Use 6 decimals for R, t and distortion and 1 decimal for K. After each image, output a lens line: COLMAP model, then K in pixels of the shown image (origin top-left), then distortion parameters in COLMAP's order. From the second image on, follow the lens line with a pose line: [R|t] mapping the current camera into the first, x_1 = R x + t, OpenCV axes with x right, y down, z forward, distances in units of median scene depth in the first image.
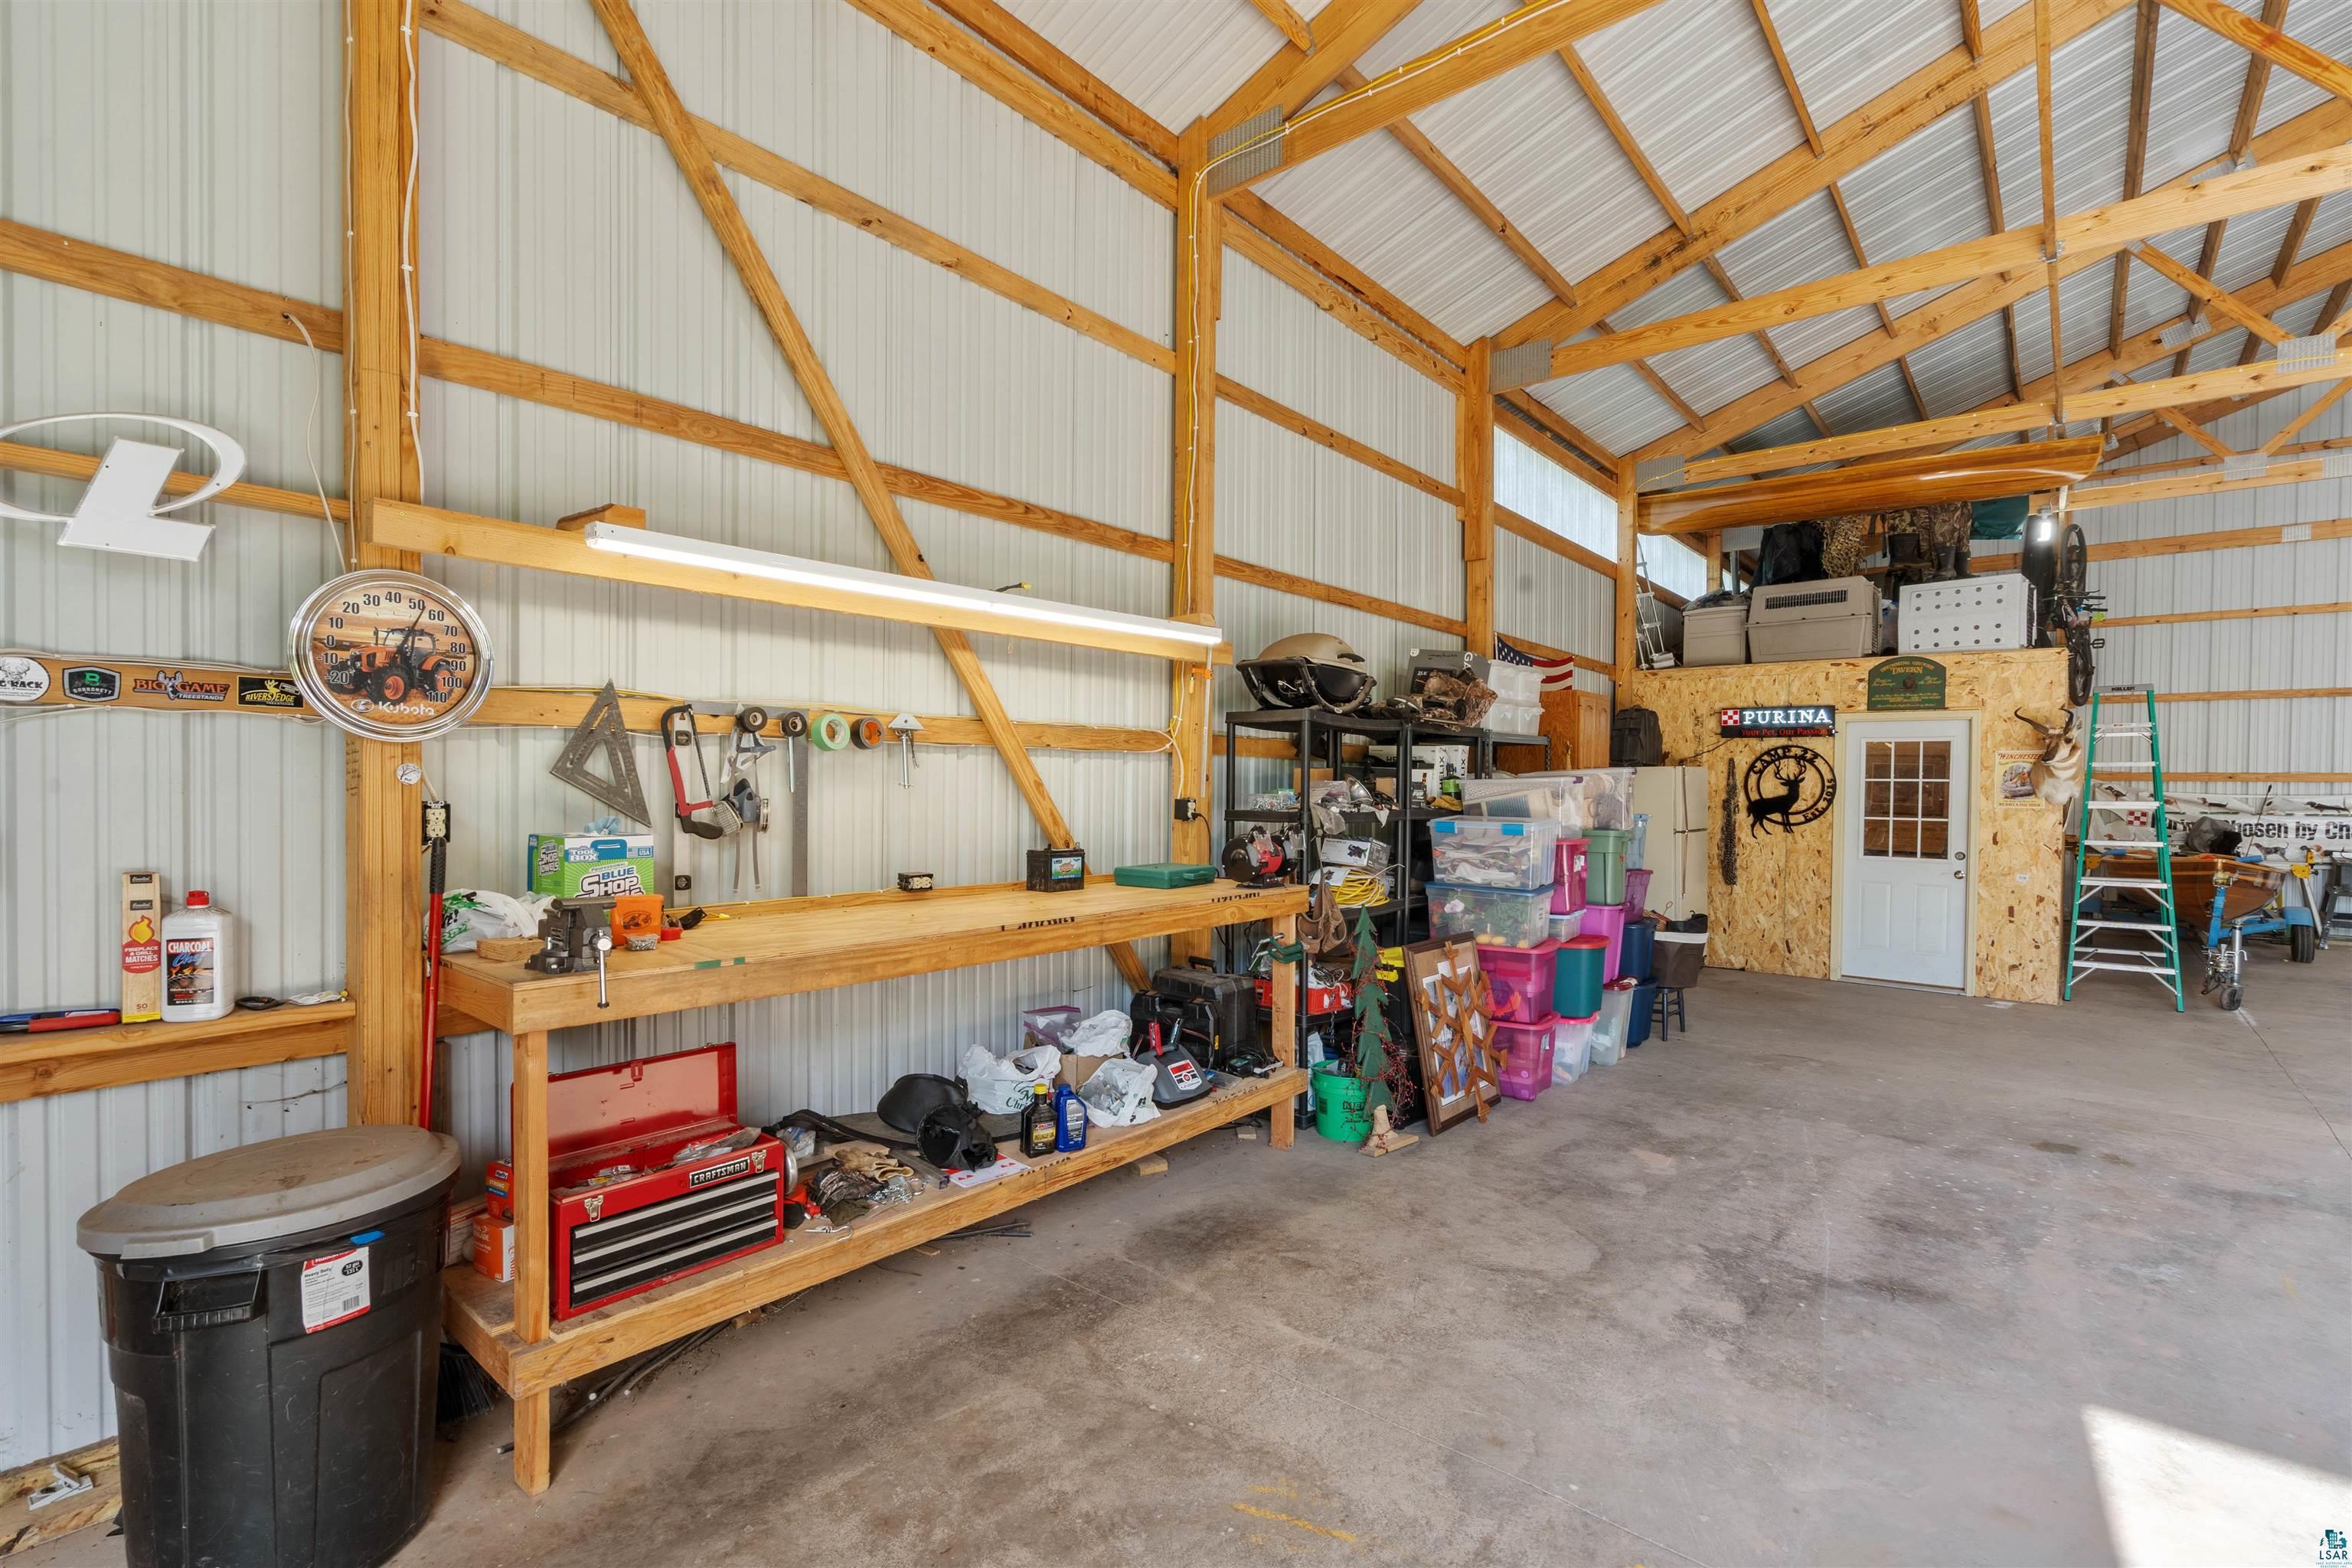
lens RADIAL K [[1063.5, 0, 1159.3], [0, 1063.5, 797.5], [0, 0, 1]] dist [-0.000514, -0.000365]
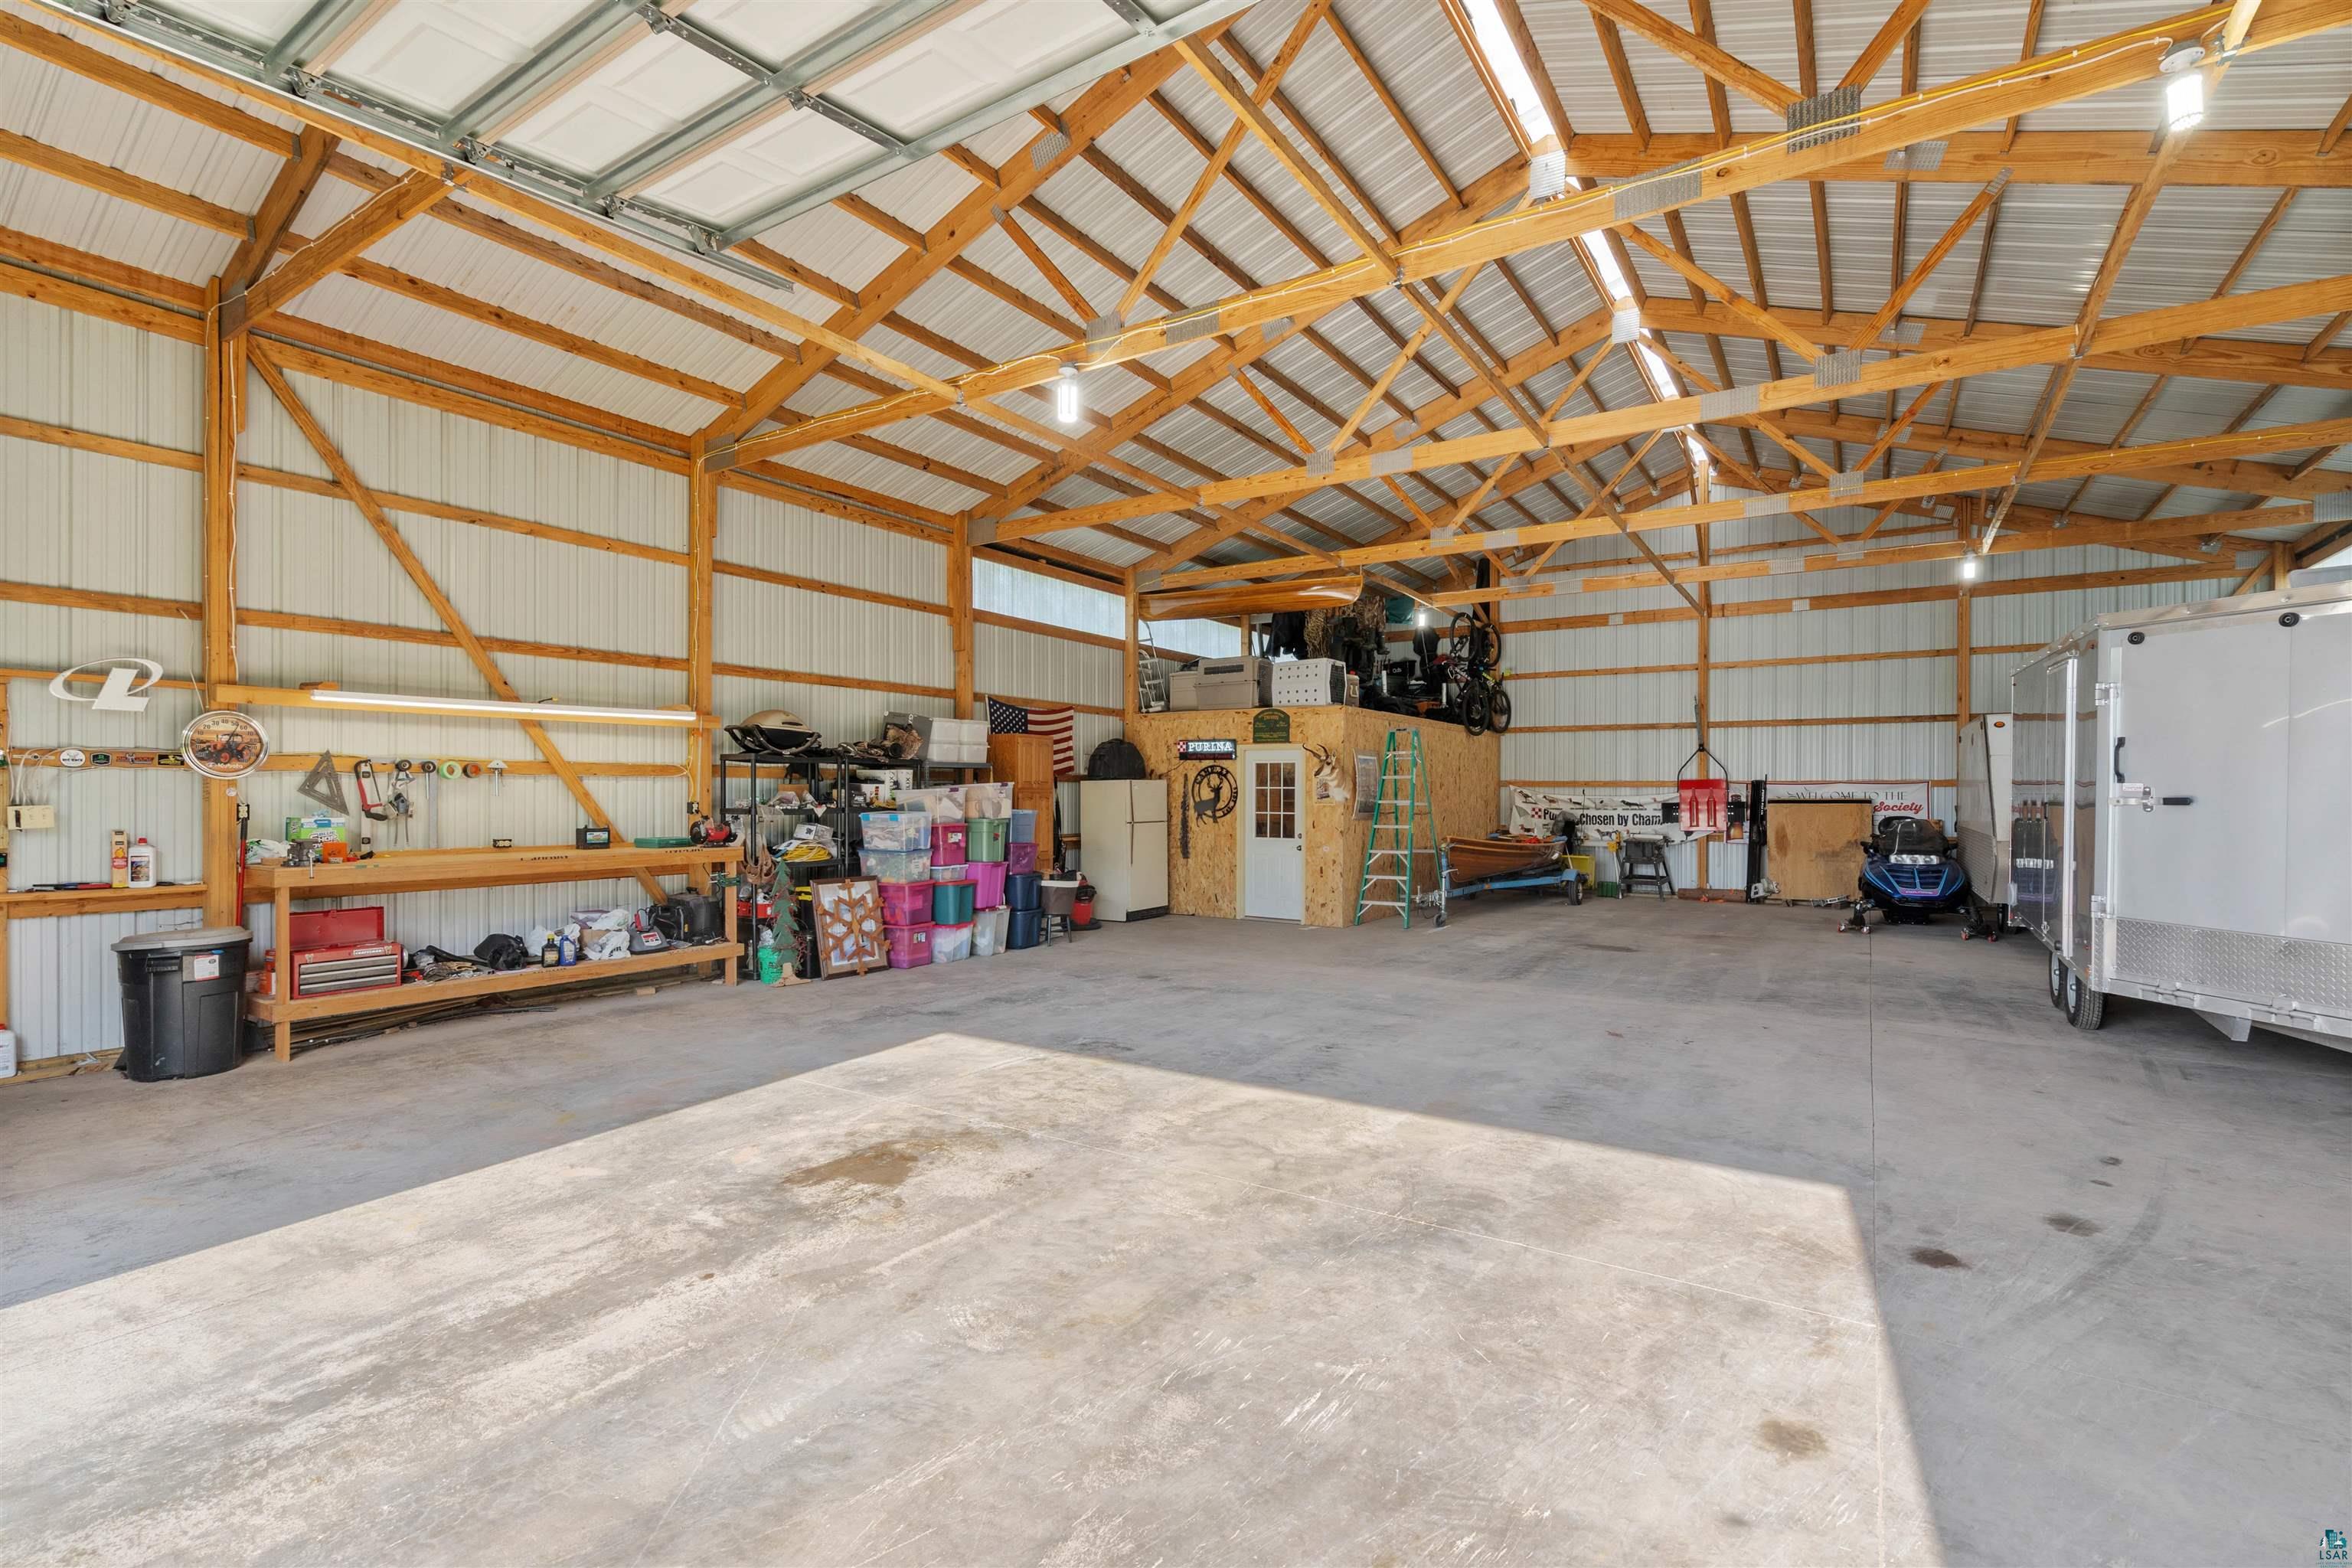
lens RADIAL K [[1068.9, 0, 1166.9], [0, 1068.9, 791.2], [0, 0, 1]] dist [-0.002232, -0.000021]
pose [[0.992349, -0.006375, 0.123304, 0.596637], [0.008098, 0.999876, -0.013476, 0.014014], [-0.123202, 0.014371, 0.992277, -0.899693]]
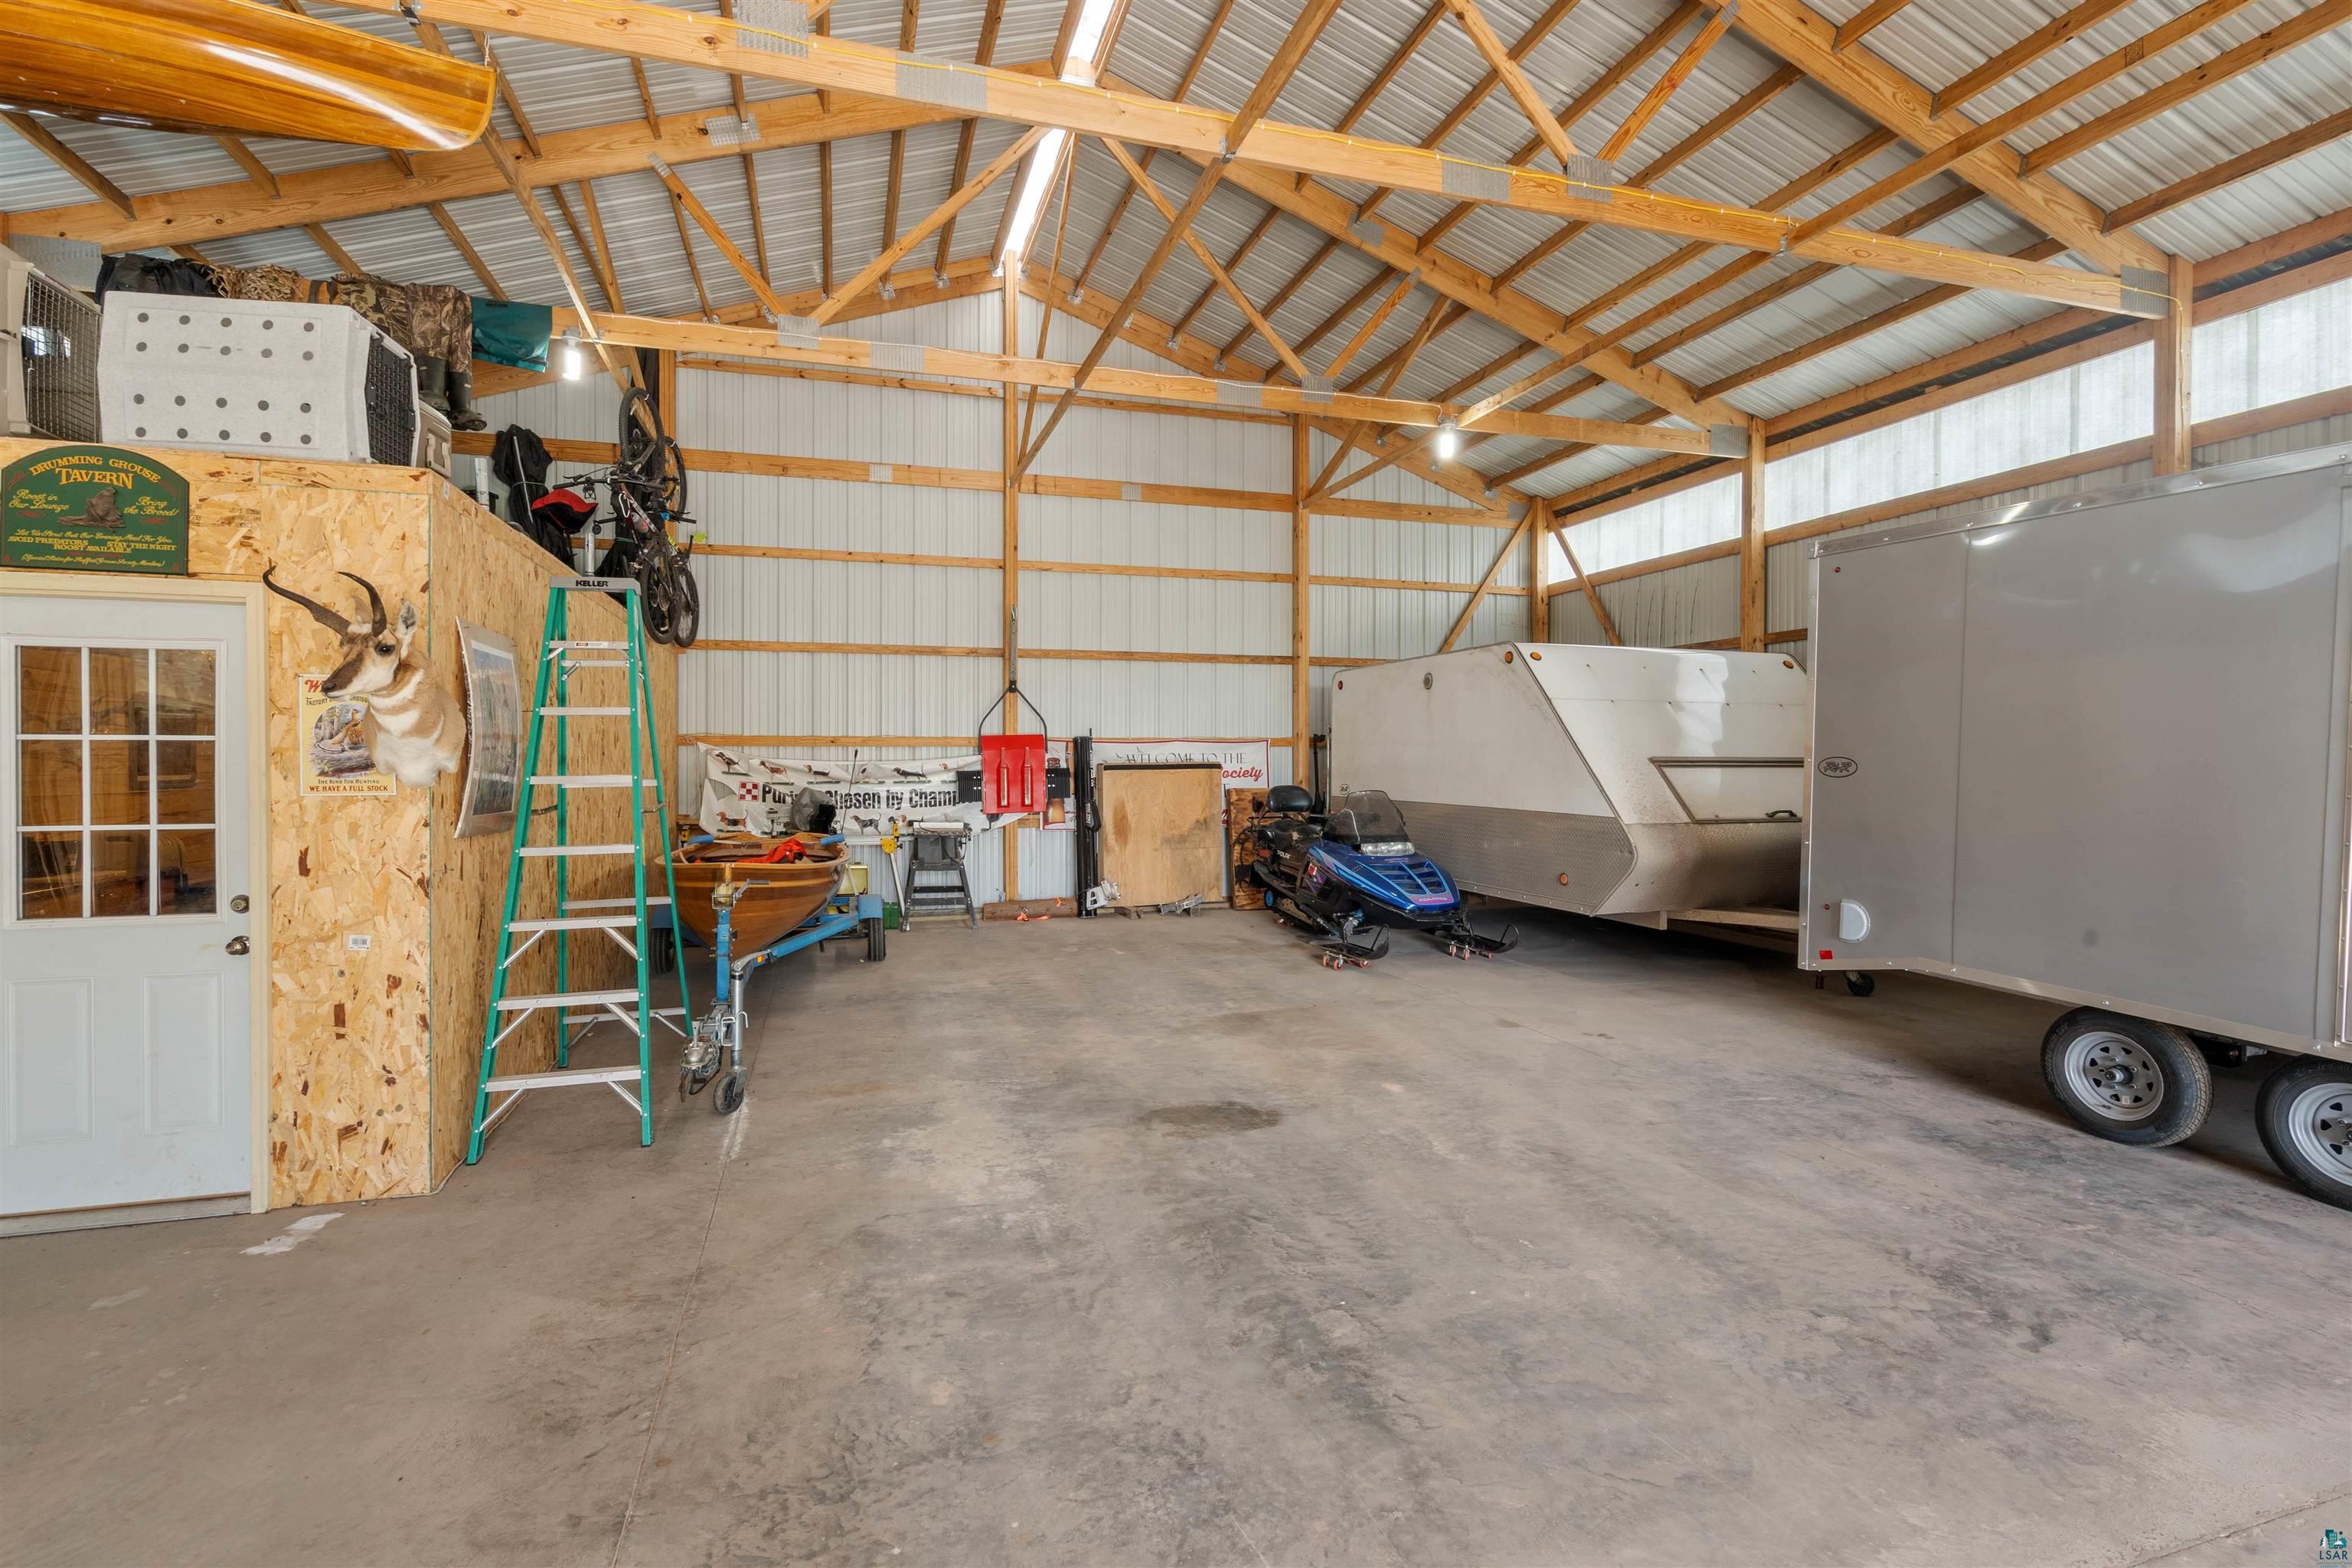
lens RADIAL K [[1075.1, 0, 1162.8], [0, 1075.1, 761.3], [0, 0, 1]] dist [-0.001641, 0.000107]
pose [[0.536928, -0.012617, 0.843533, 0.951138], [0.019185, 0.999812, 0.002742, 0.000345], [-0.843410, 0.014711, 0.537070, 0.690622]]
